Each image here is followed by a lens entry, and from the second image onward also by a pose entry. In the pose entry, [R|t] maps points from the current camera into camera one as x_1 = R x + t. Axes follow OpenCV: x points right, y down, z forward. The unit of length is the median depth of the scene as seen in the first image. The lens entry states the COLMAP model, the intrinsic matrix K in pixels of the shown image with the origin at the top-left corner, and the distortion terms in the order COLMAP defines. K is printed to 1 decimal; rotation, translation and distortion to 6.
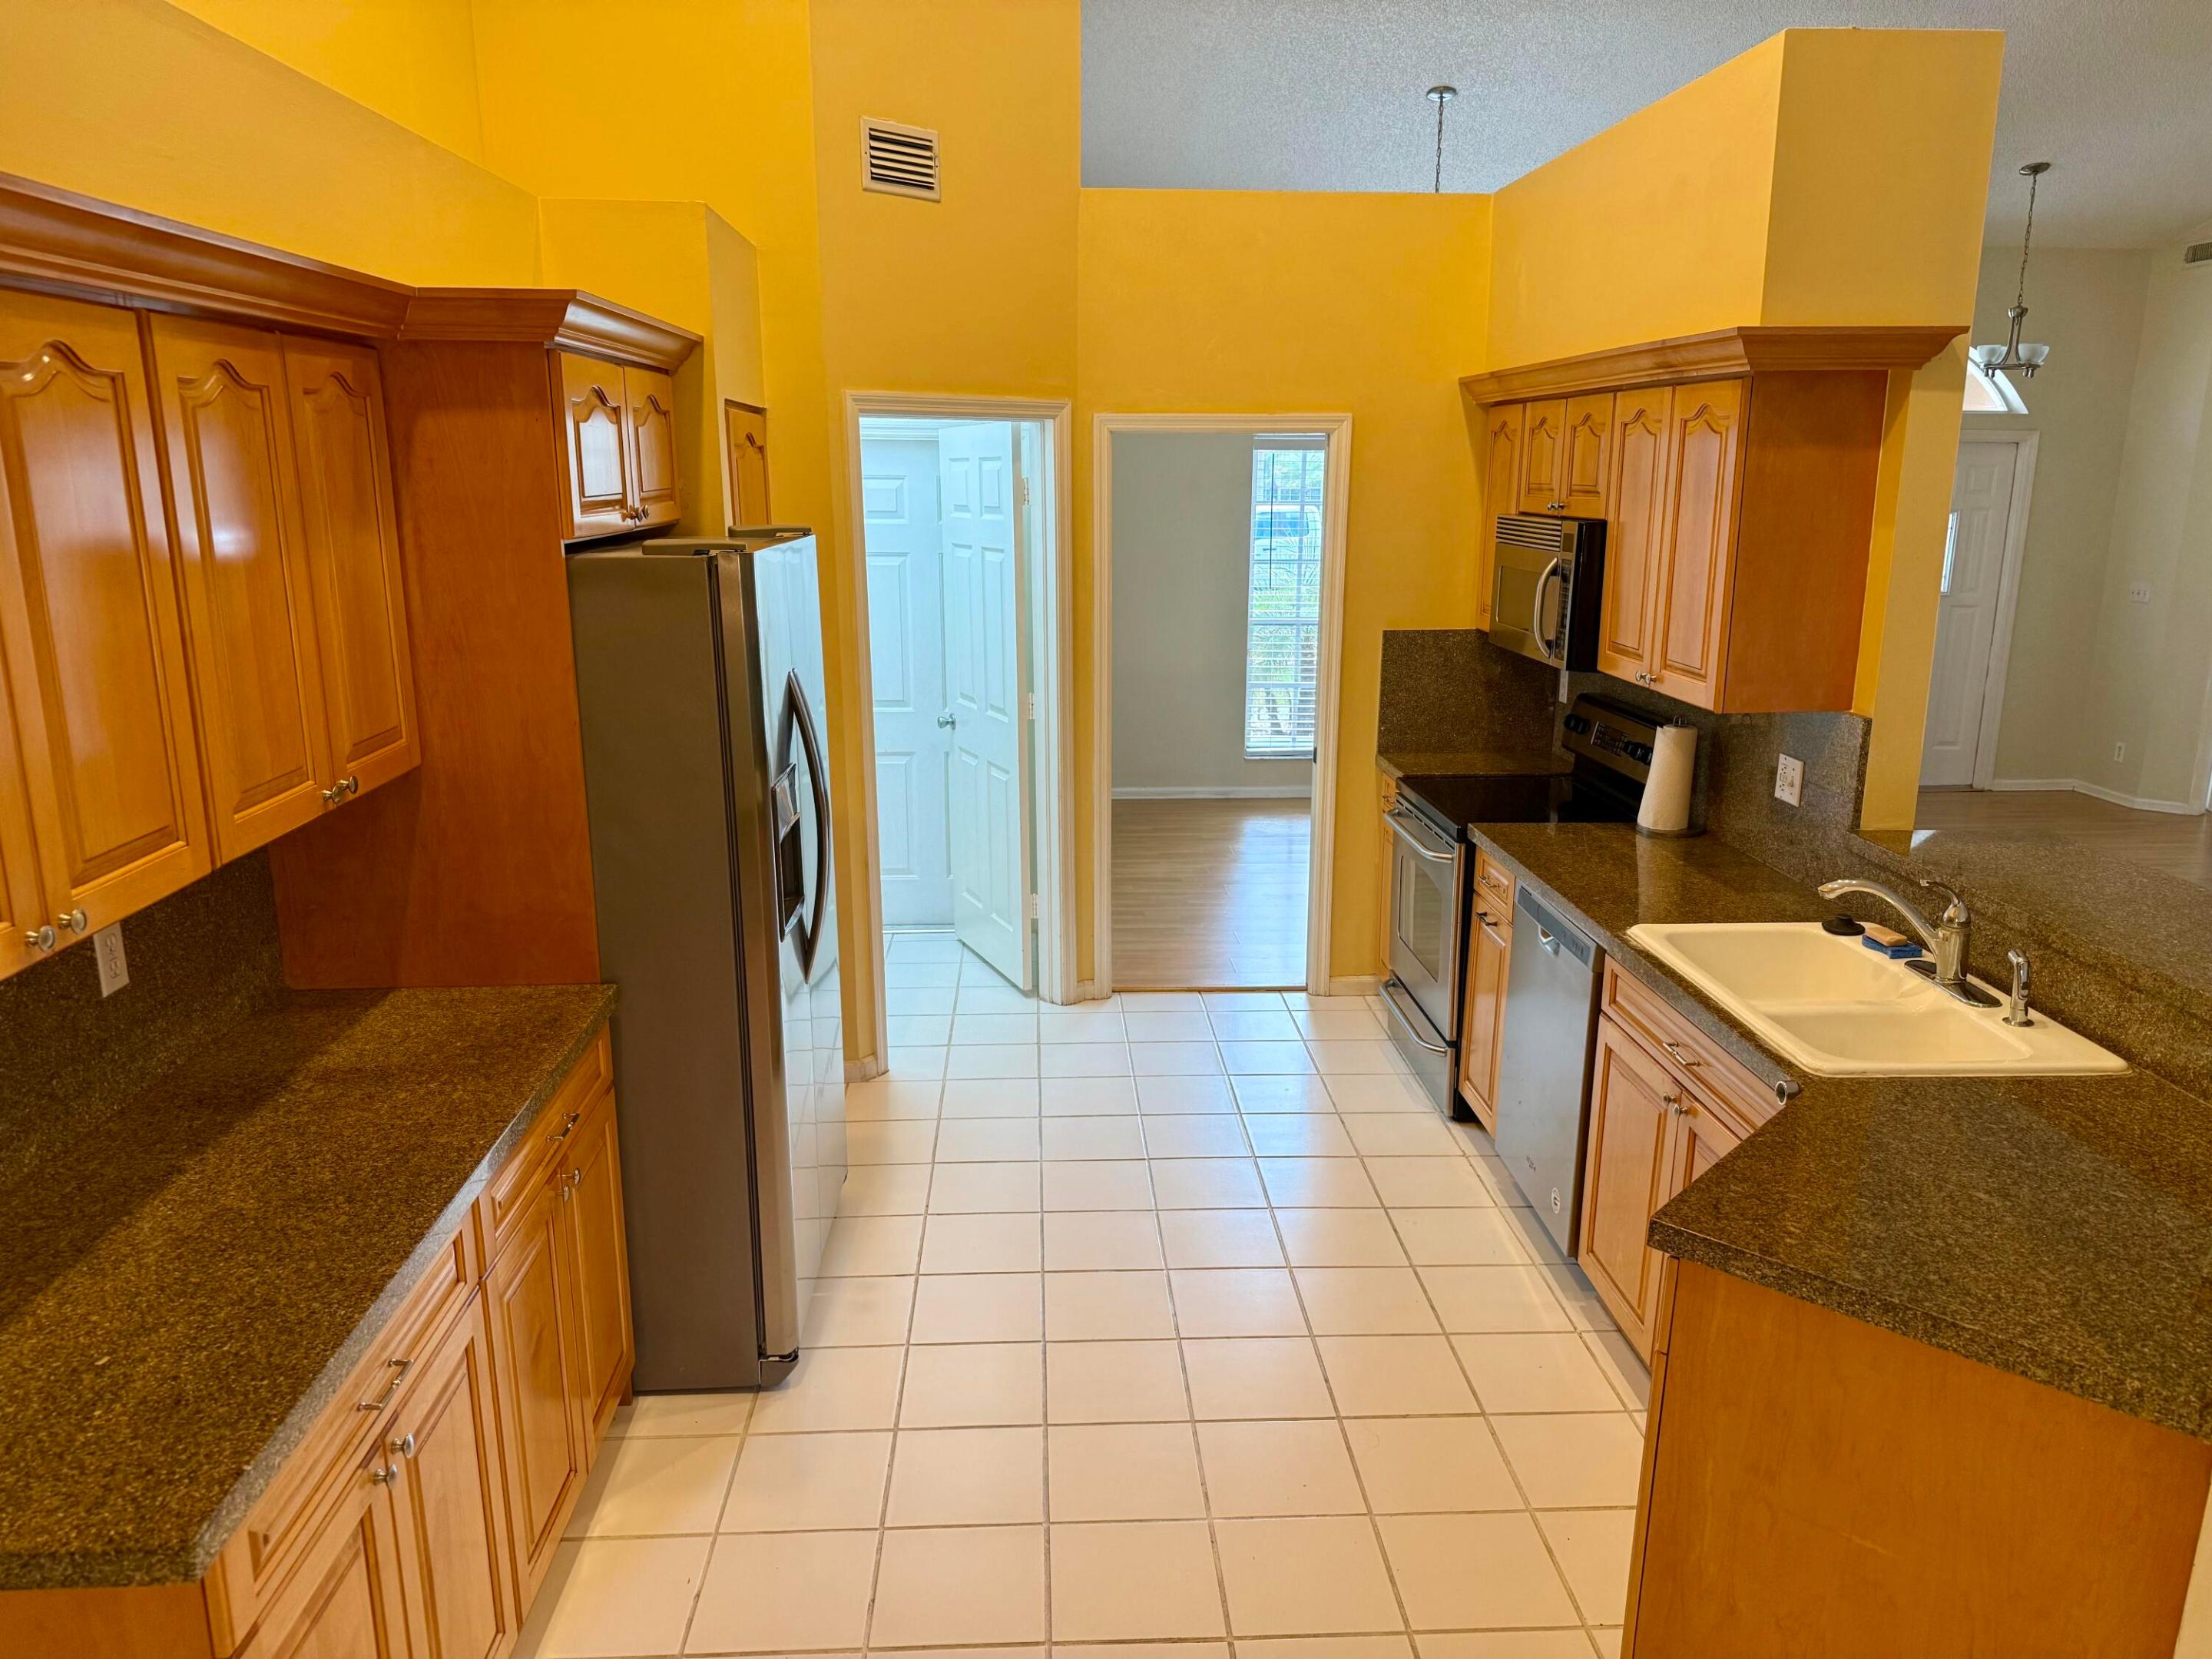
lens RADIAL K [[1547.8, 0, 1094.4], [0, 1547.8, 837.9], [0, 0, 1]] dist [0.110726, -0.161837]
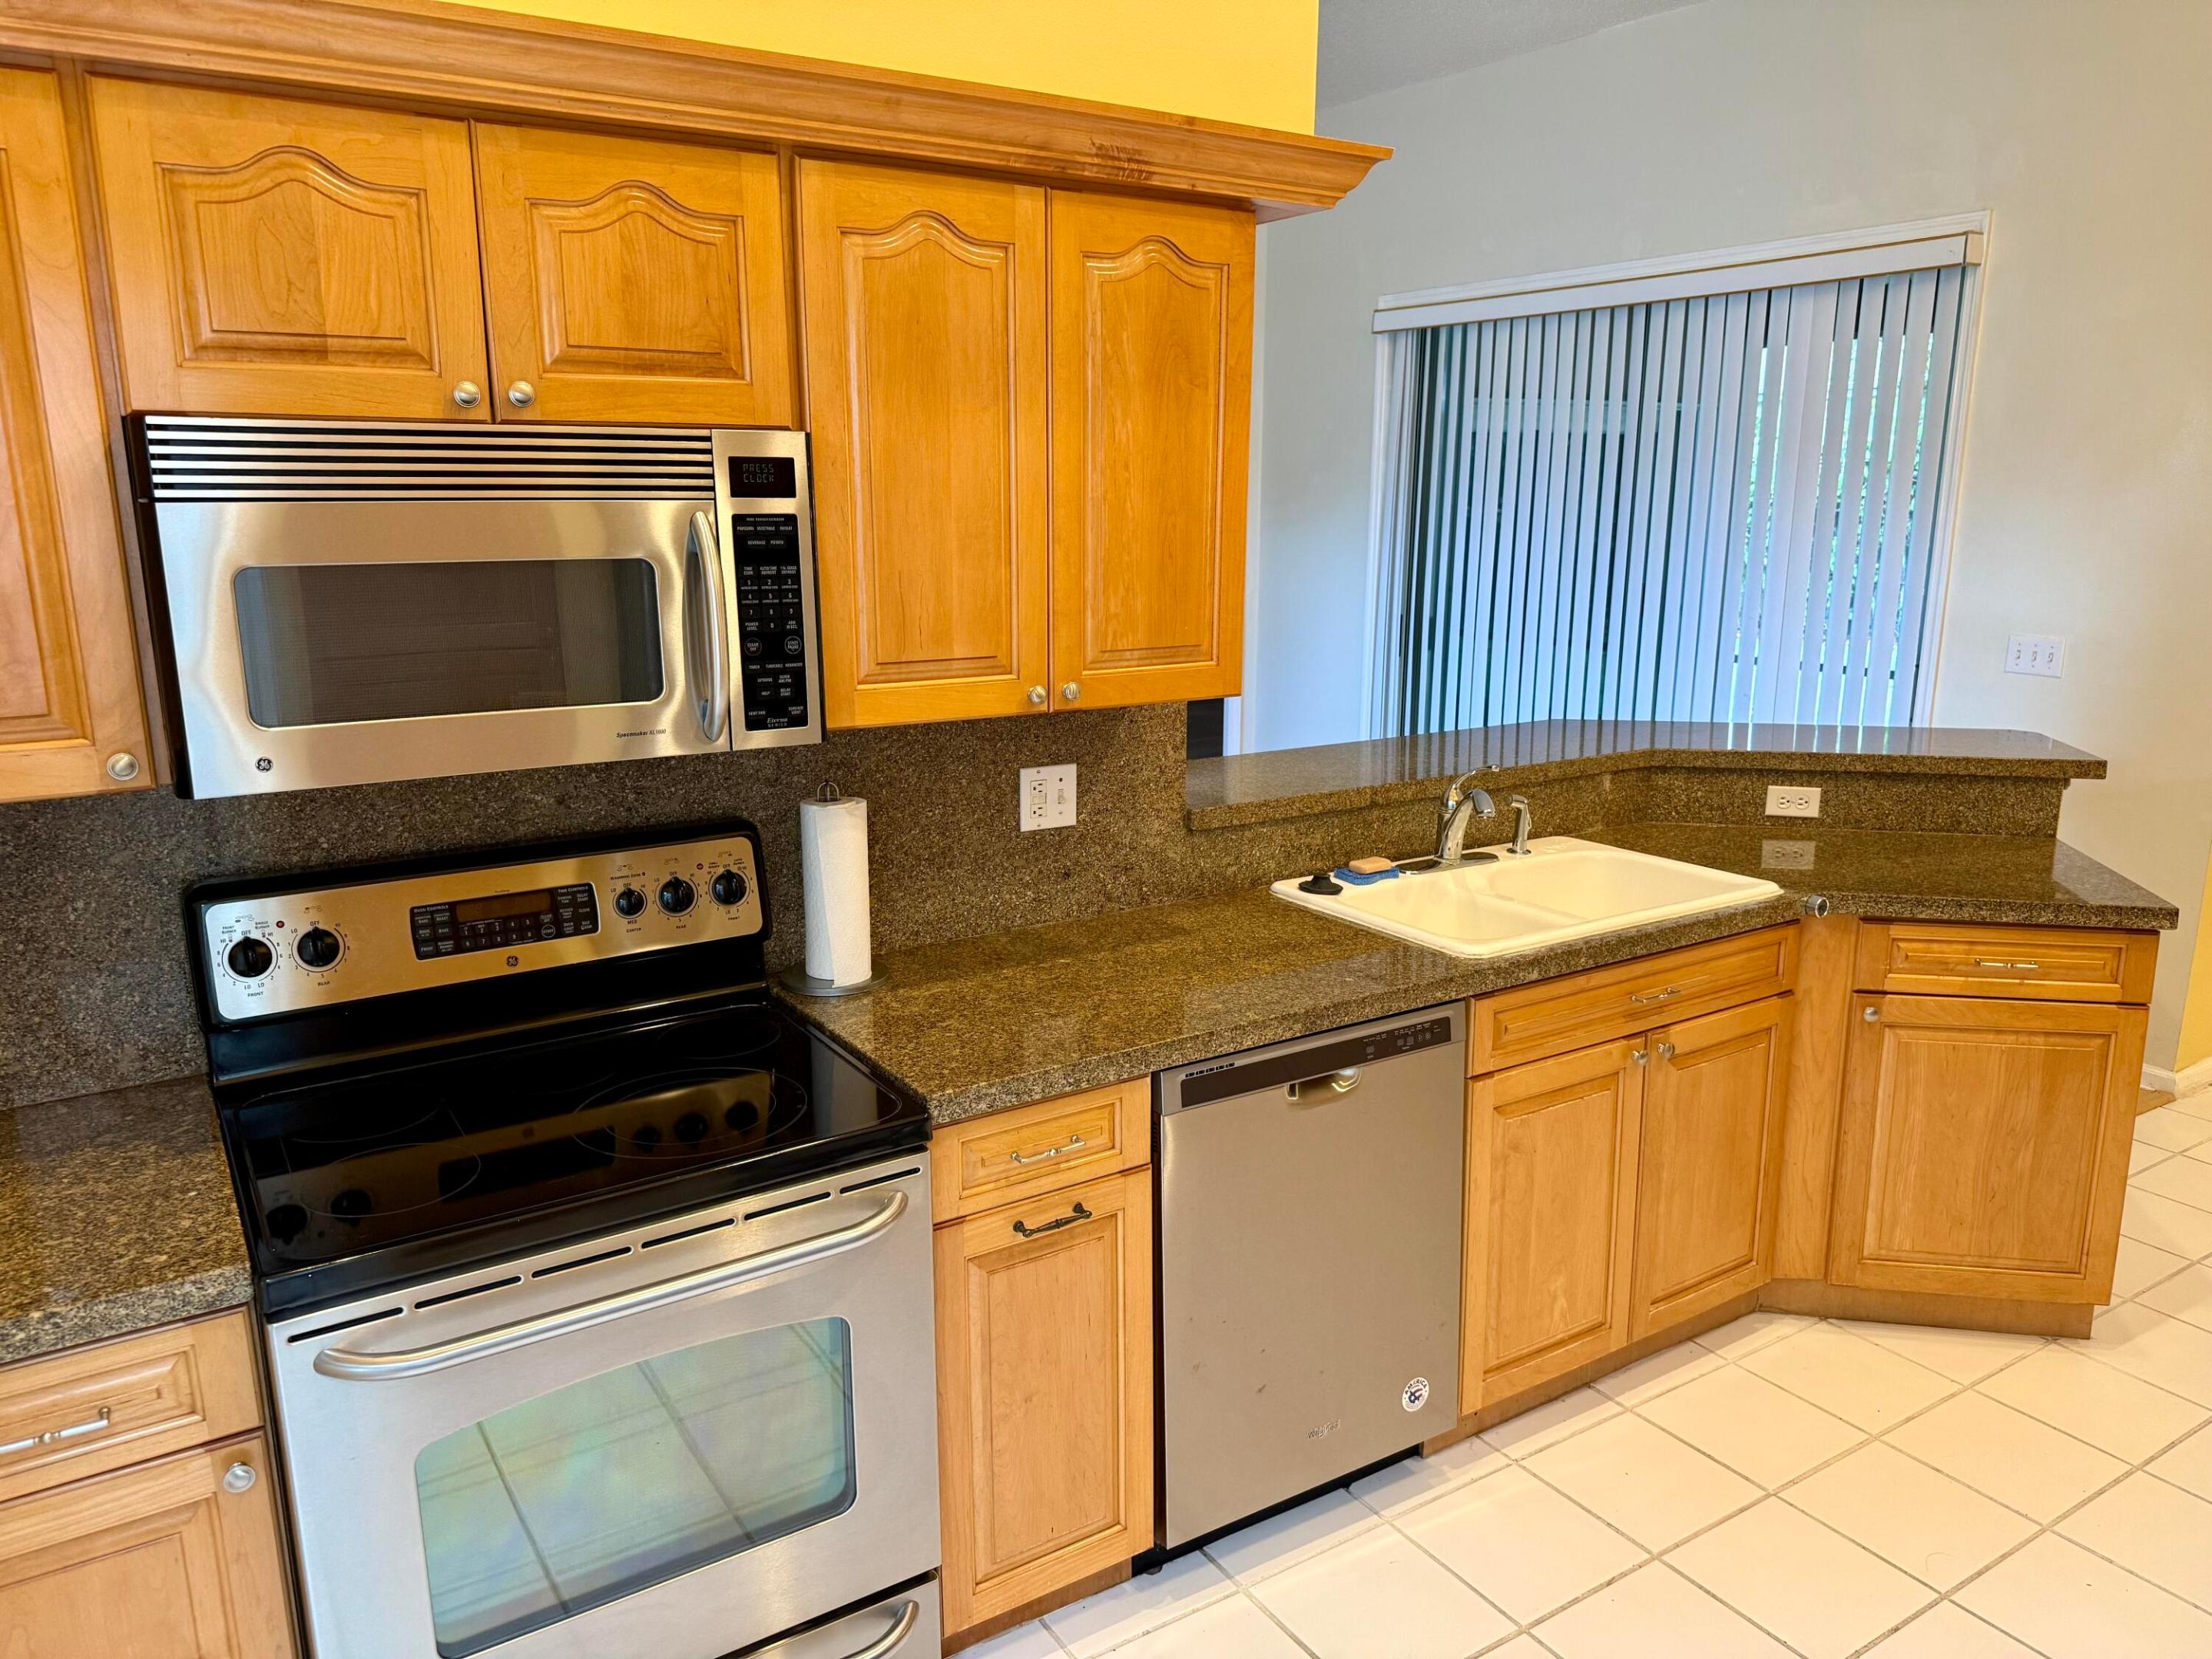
lens RADIAL K [[1547.8, 0, 1094.4], [0, 1547.8, 837.9], [0, 0, 1]] dist [0.110726, -0.161837]
pose [[-0.503526, -0.191840, 0.842413, -0.168386], [0.201767, 0.921967, 0.330557, -0.246355], [-0.840090, 0.336415, -0.425527, 1.269281]]
